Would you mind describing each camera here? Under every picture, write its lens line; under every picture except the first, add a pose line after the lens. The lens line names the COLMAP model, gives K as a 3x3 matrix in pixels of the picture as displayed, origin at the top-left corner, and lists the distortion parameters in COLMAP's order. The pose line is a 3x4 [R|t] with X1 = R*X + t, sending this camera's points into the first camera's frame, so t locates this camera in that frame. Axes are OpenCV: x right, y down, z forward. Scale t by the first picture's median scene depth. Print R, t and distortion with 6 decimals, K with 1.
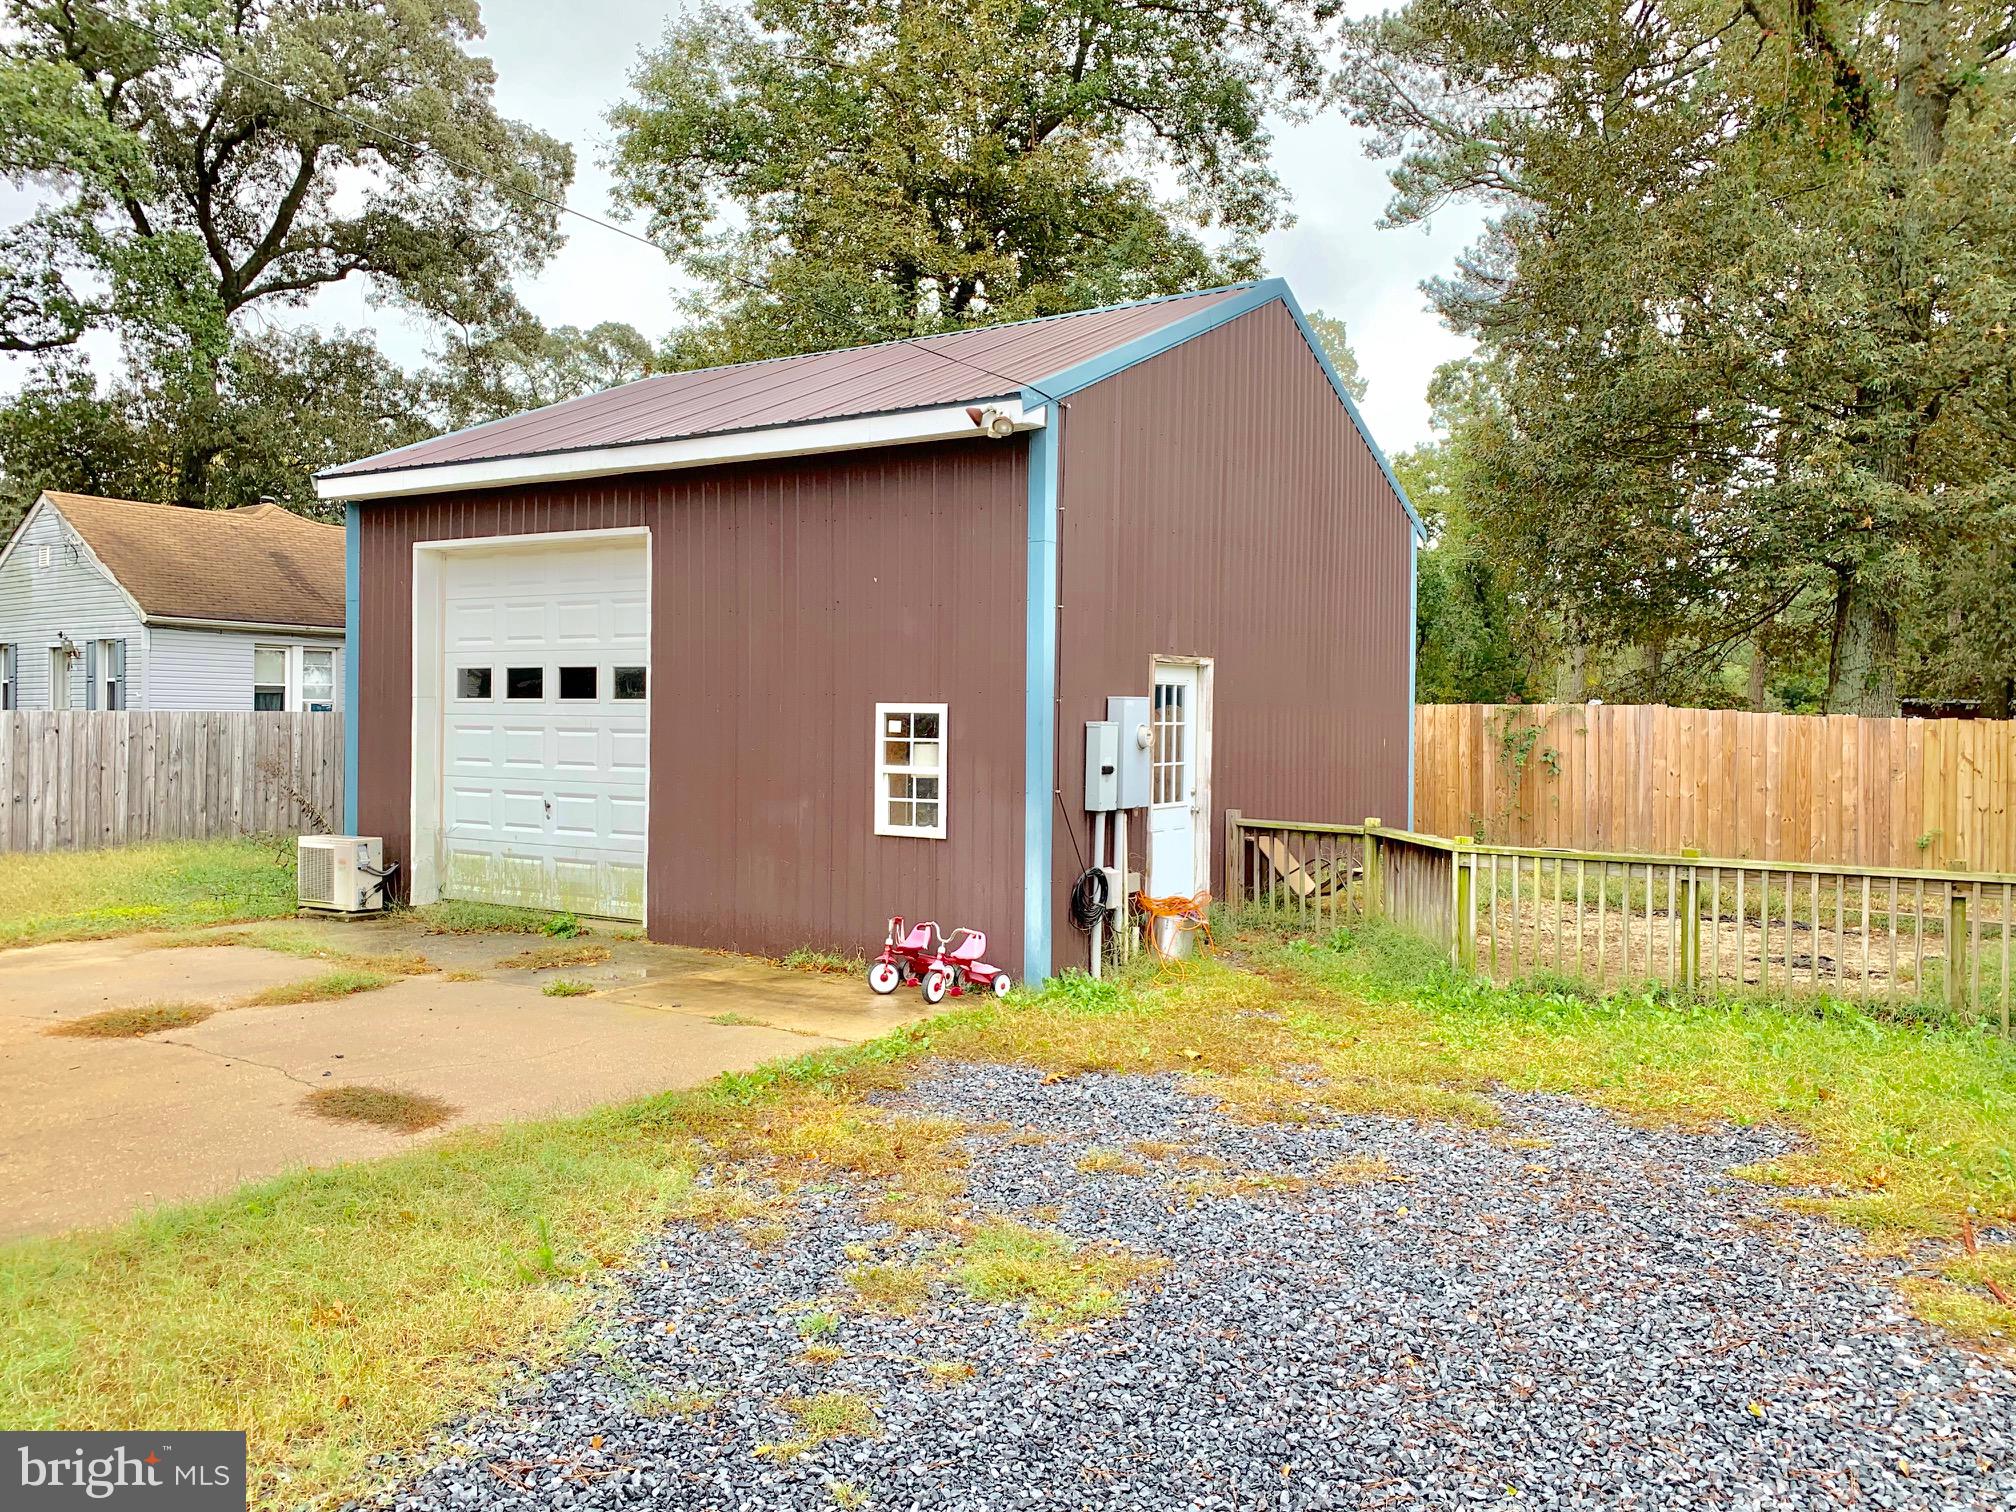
lens RADIAL K [[1541.7, 0, 1008.7], [0, 1541.7, 734.8], [0, 0, 1]] dist [0.015830, -0.019468]
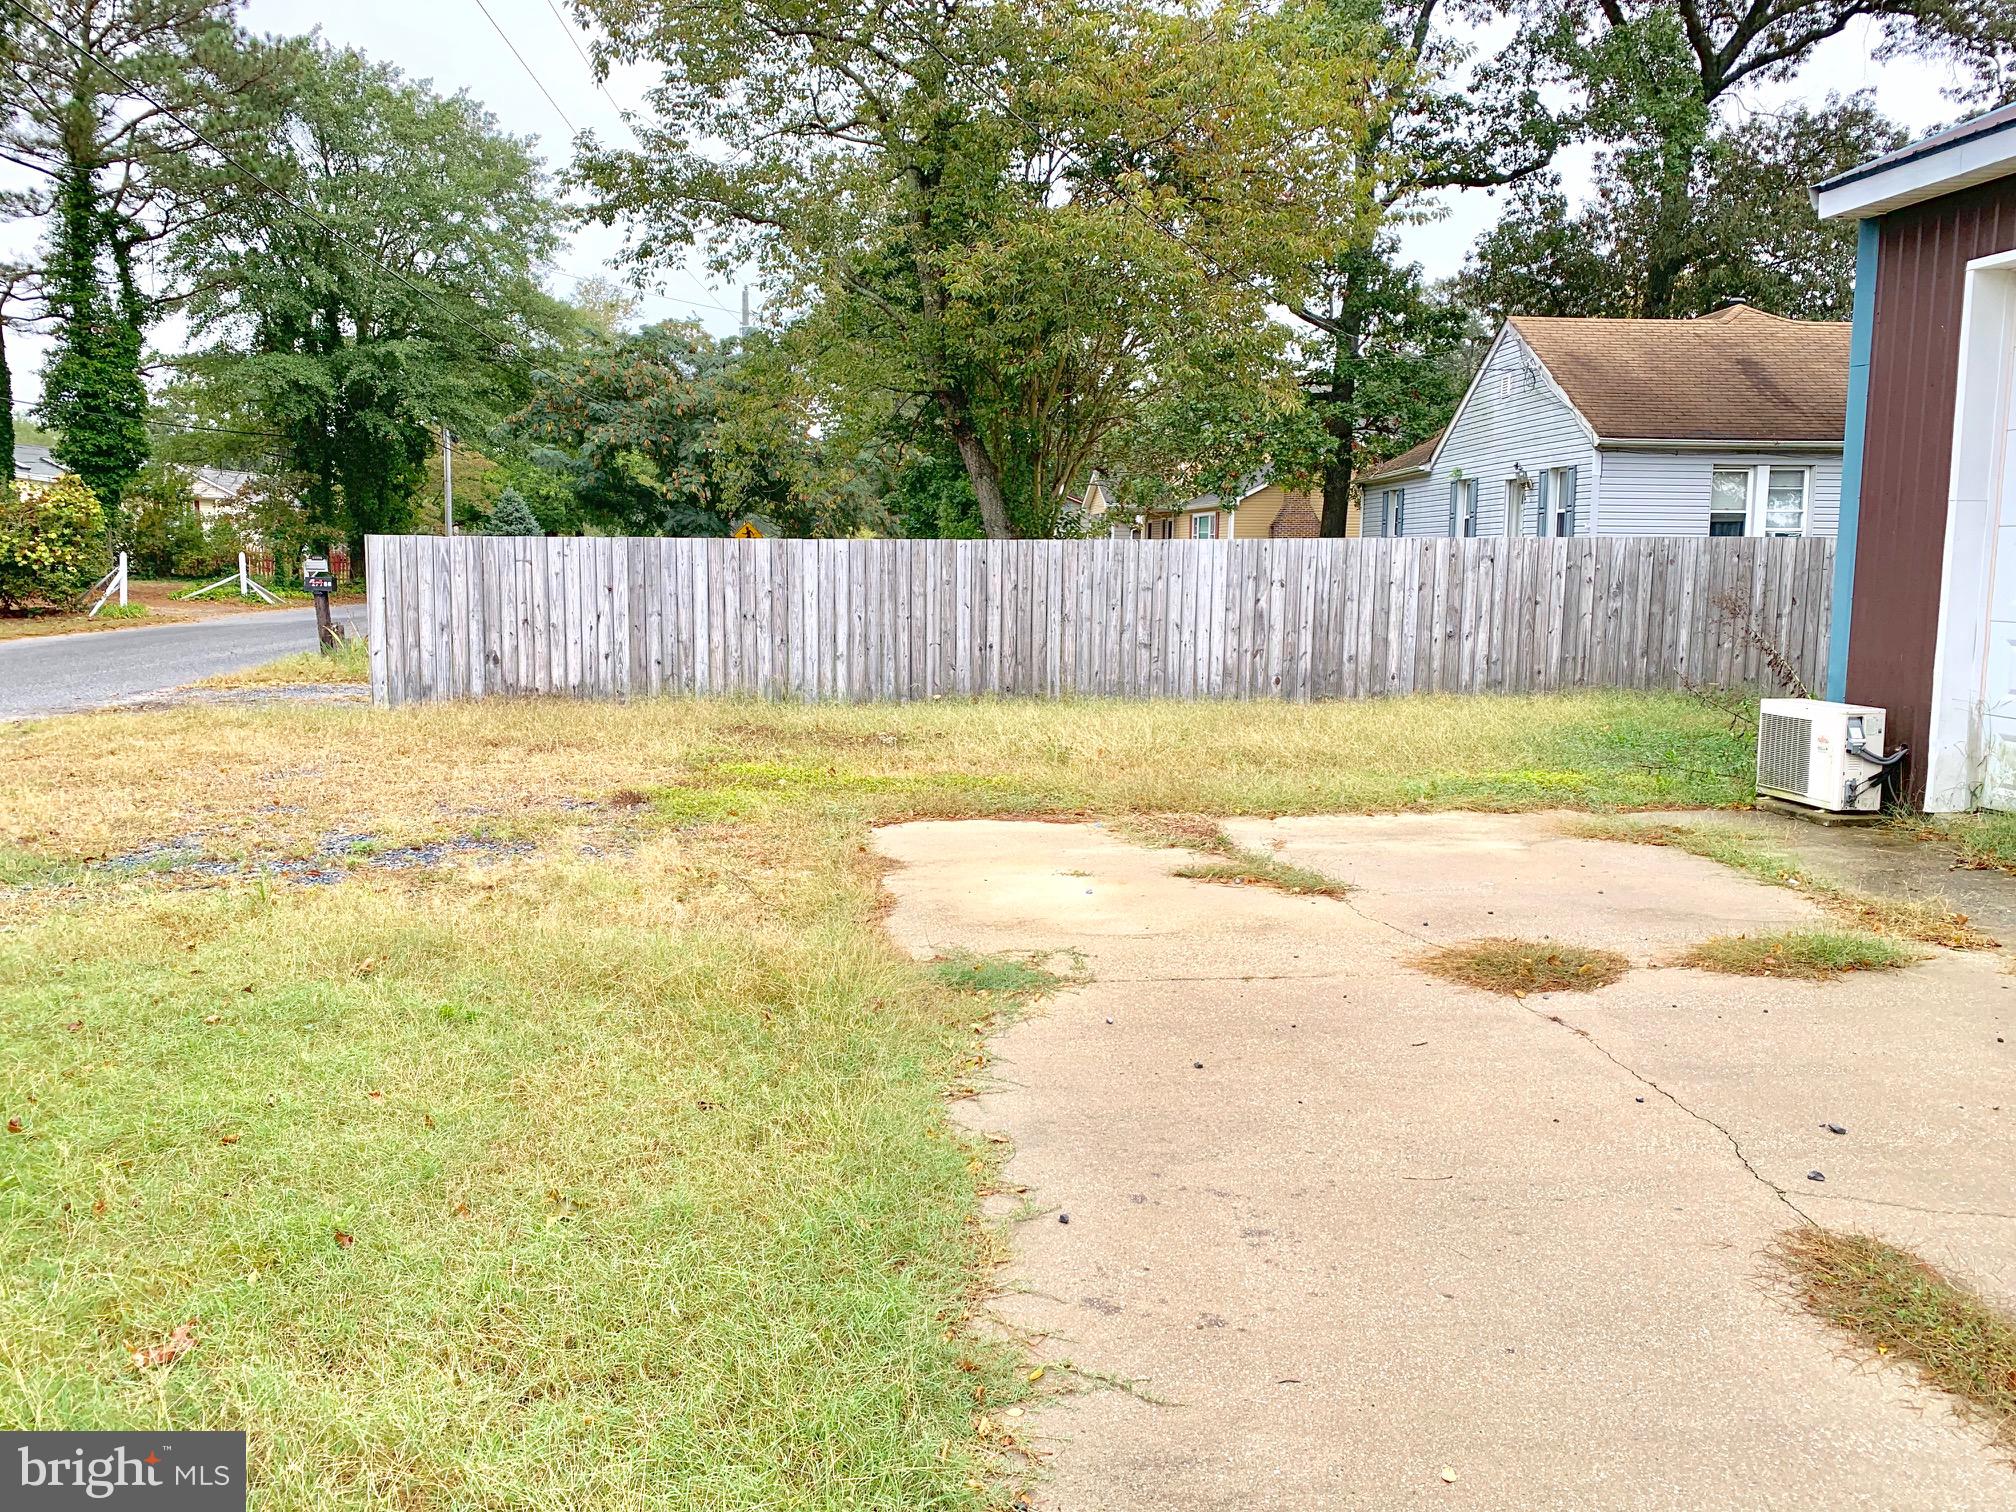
lens RADIAL K [[1541.7, 0, 1007.6], [0, 1541.7, 741.7], [0, 0, 1]] dist [0.015830, -0.019468]
pose [[0.639910, 0.087303, -0.763475, -0.064126], [-0.006839, 0.994133, 0.107947, 0.004847], [0.768420, -0.063855, 0.636753, 0.130094]]
